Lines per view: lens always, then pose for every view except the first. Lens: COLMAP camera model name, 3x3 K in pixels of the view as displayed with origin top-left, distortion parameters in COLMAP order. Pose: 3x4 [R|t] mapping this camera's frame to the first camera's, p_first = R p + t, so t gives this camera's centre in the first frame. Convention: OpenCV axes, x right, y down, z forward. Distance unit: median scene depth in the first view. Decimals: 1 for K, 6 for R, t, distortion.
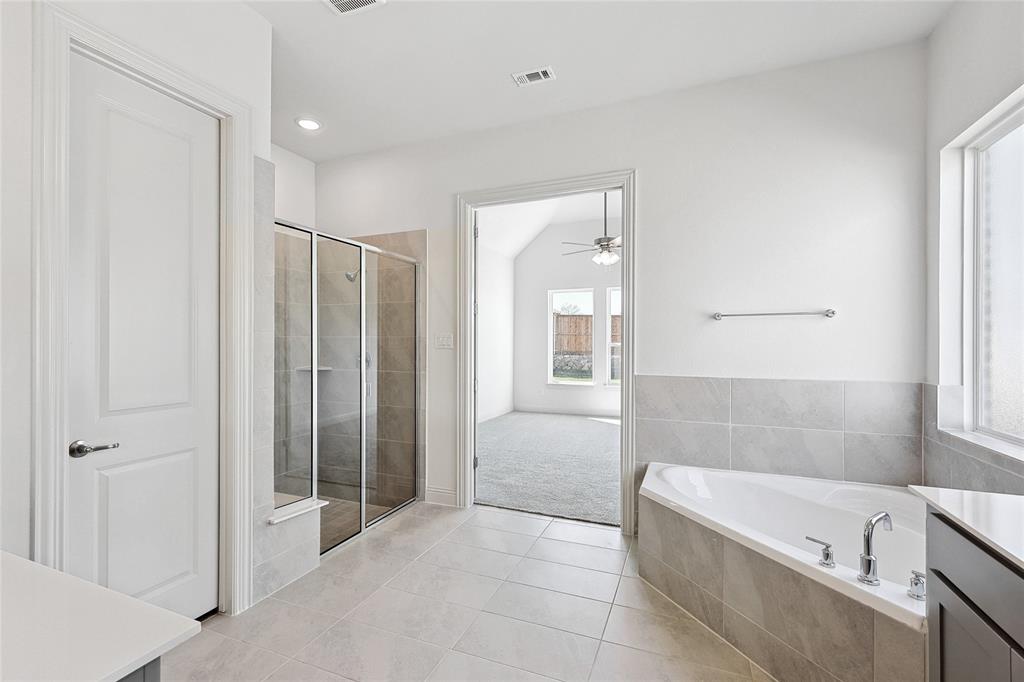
lens RADIAL K [[451.2, 0, 515.8], [0, 451.2, 341.2], [0, 0, 1]] dist [-0.003345, -0.000461]
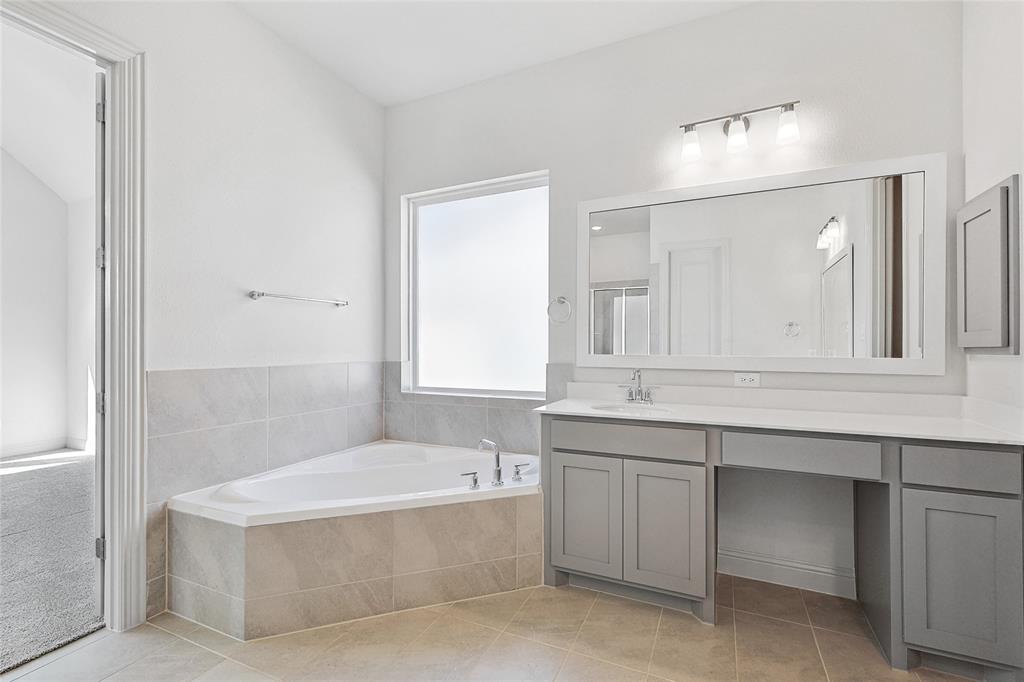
lens RADIAL K [[451.2, 0, 516.8], [0, 451.2, 345.3], [0, 0, 1]] dist [-0.003345, -0.000461]
pose [[0.037322, 0.000119, 0.999303, -0.441020], [-0.004496, 0.999990, 0.000049, 0.042709], [-0.999293, -0.004495, 0.037322, 0.545975]]
